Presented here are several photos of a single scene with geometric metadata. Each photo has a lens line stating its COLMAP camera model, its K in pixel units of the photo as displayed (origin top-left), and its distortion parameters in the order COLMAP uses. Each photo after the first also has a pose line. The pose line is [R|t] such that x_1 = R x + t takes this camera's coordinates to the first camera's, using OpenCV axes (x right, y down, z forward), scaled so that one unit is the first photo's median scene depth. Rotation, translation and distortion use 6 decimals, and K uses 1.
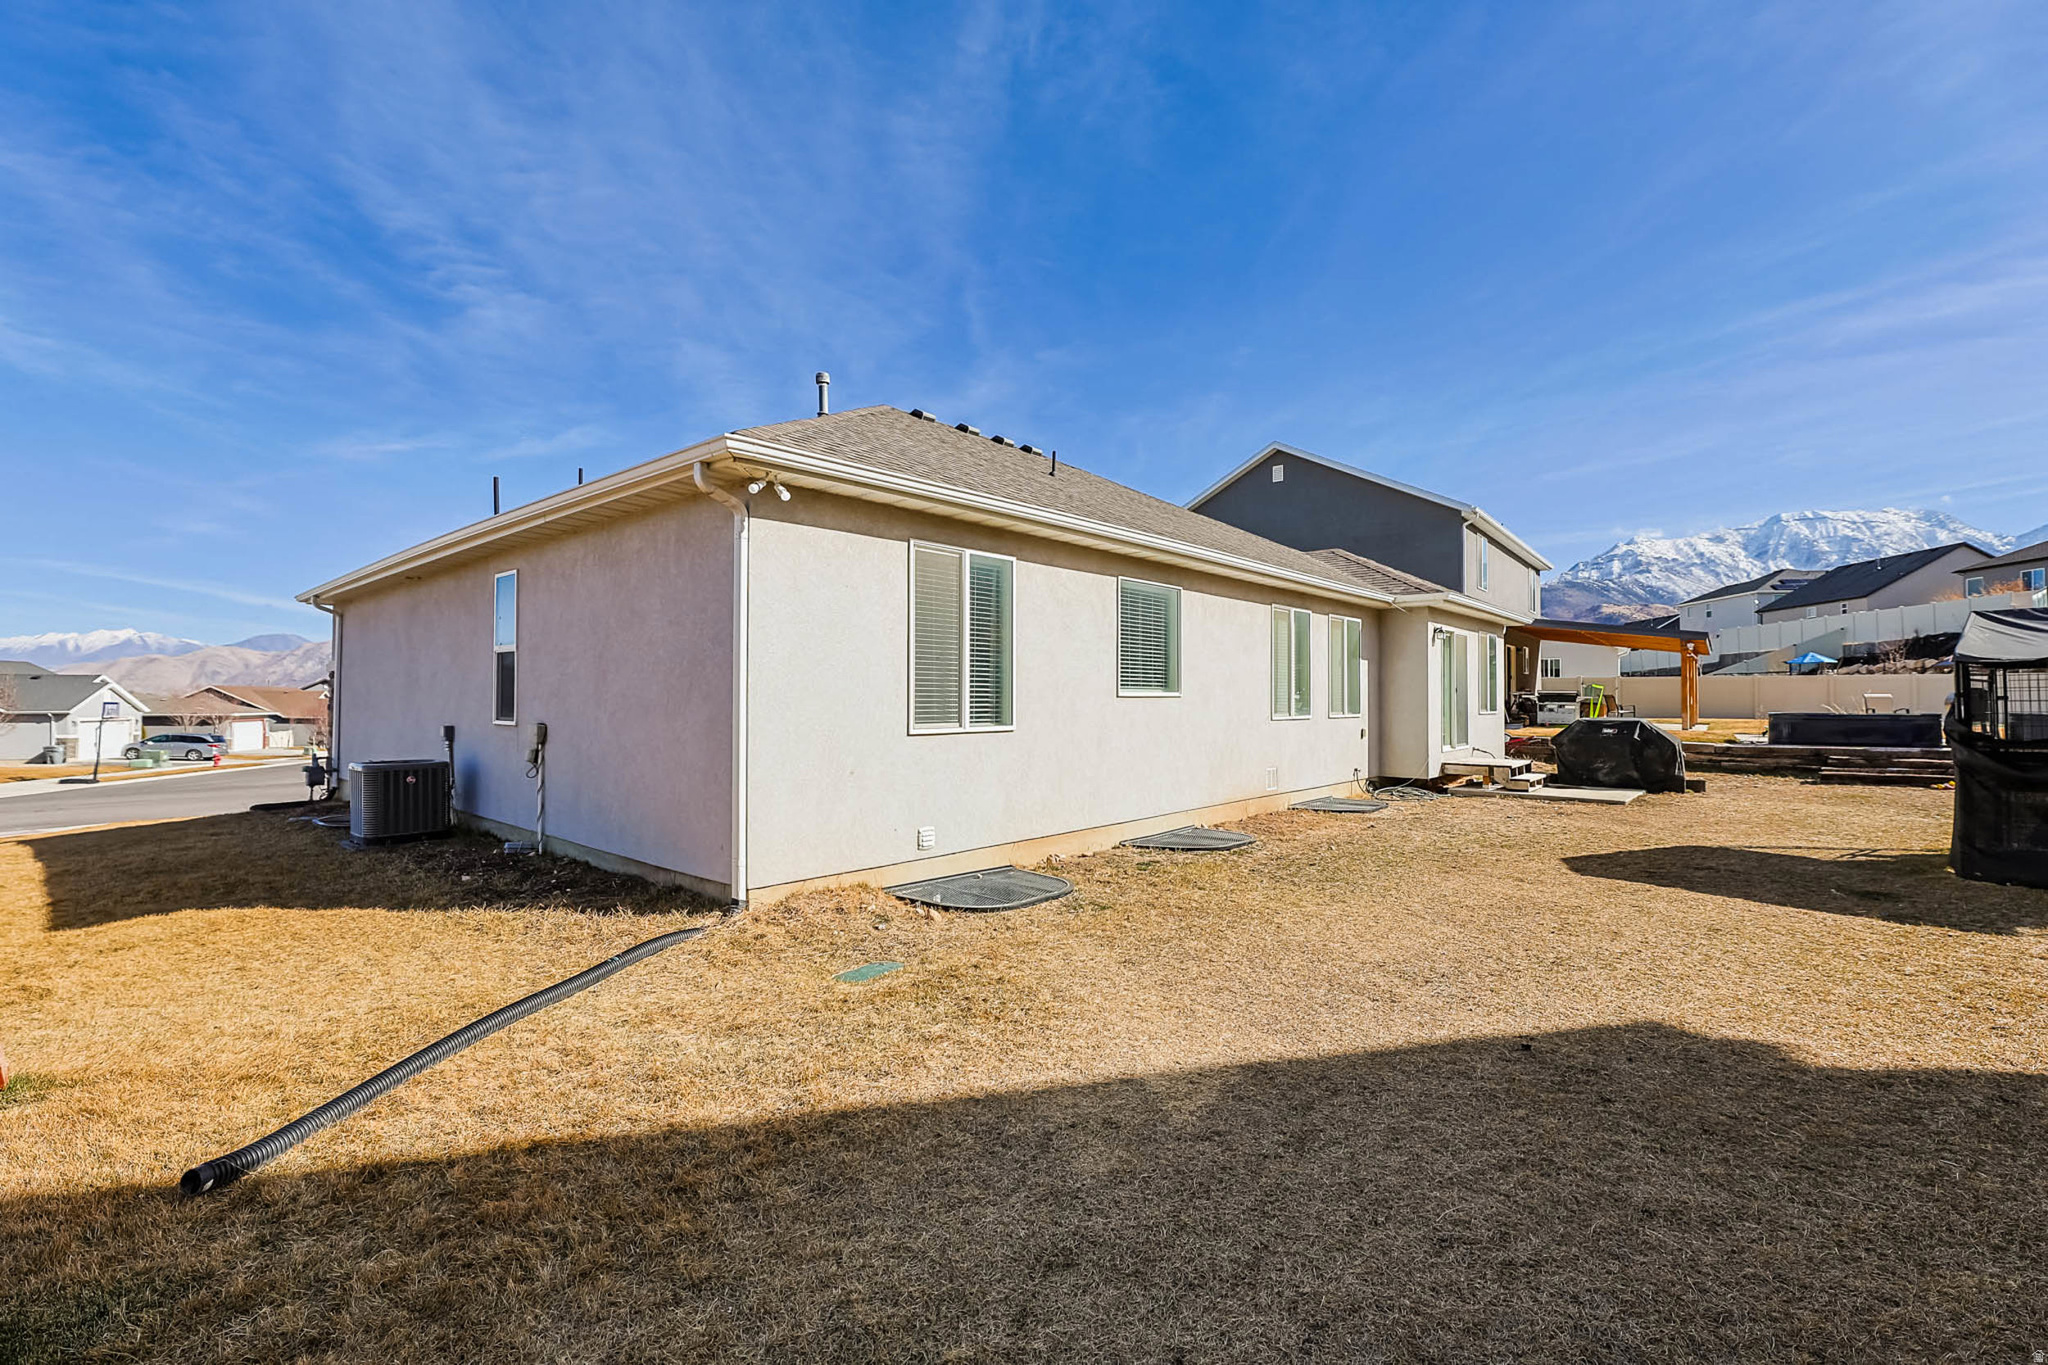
lens RADIAL K [[842.3, 0, 1024.0], [0, 842.3, 682.5], [0, 0, 1]] dist [-0.000707, -0.000122]
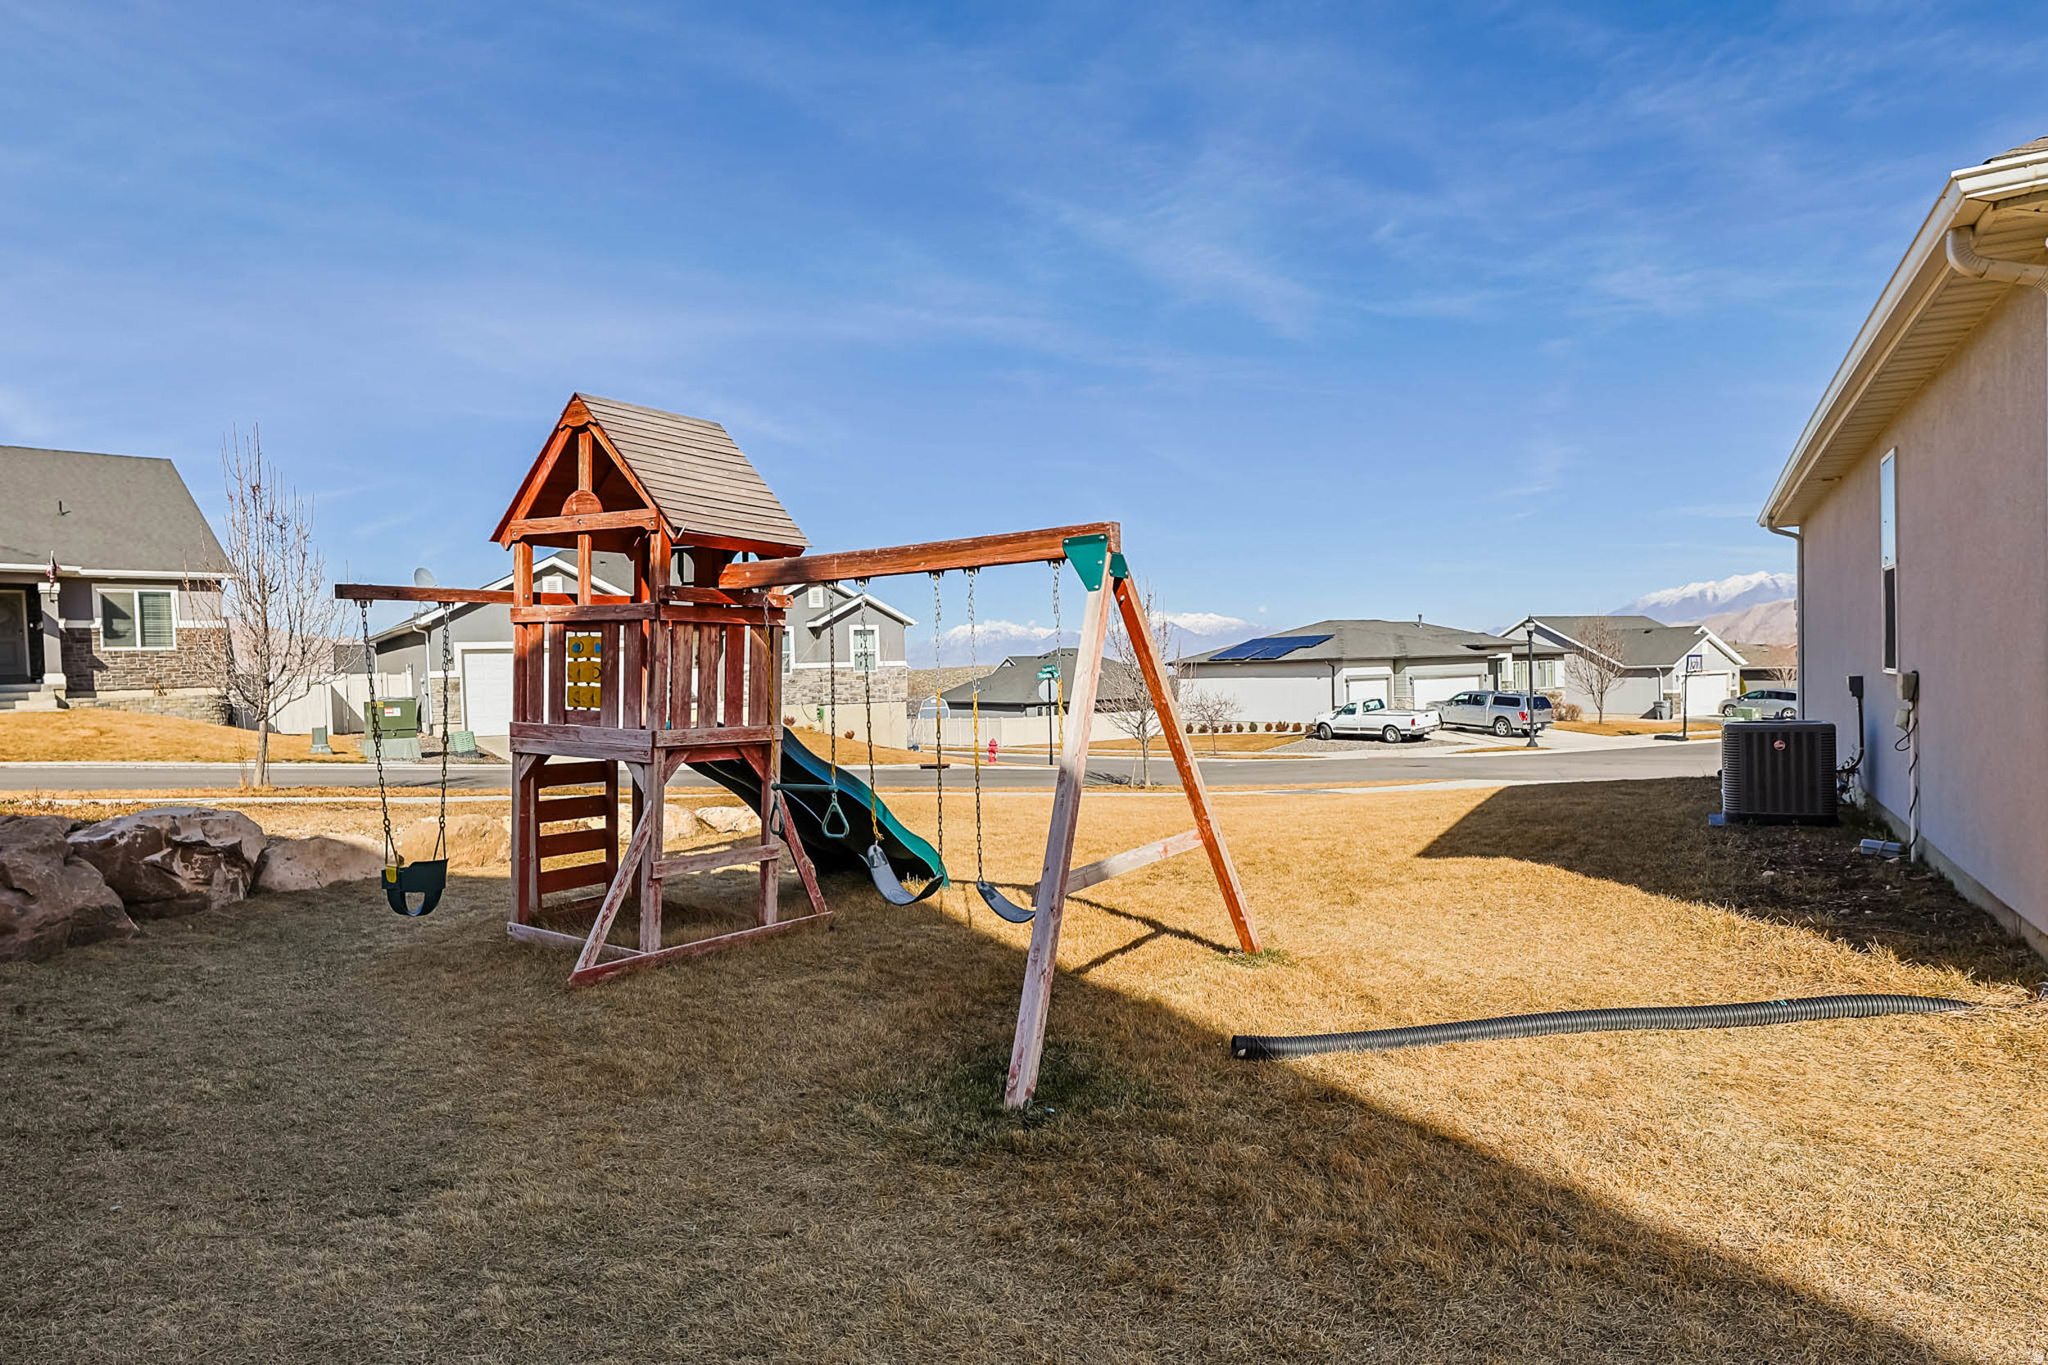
lens RADIAL K [[1143.1, 0, 1024.0], [0, 1143.1, 682.5], [0, 0, 1]] dist [-0.000766, 0.000092]
pose [[0.261316, 0.005518, -0.965238, 0.297560], [0.047175, 0.998716, 0.018481, 0.017129], [0.964100, -0.050365, 0.260720, 0.178149]]
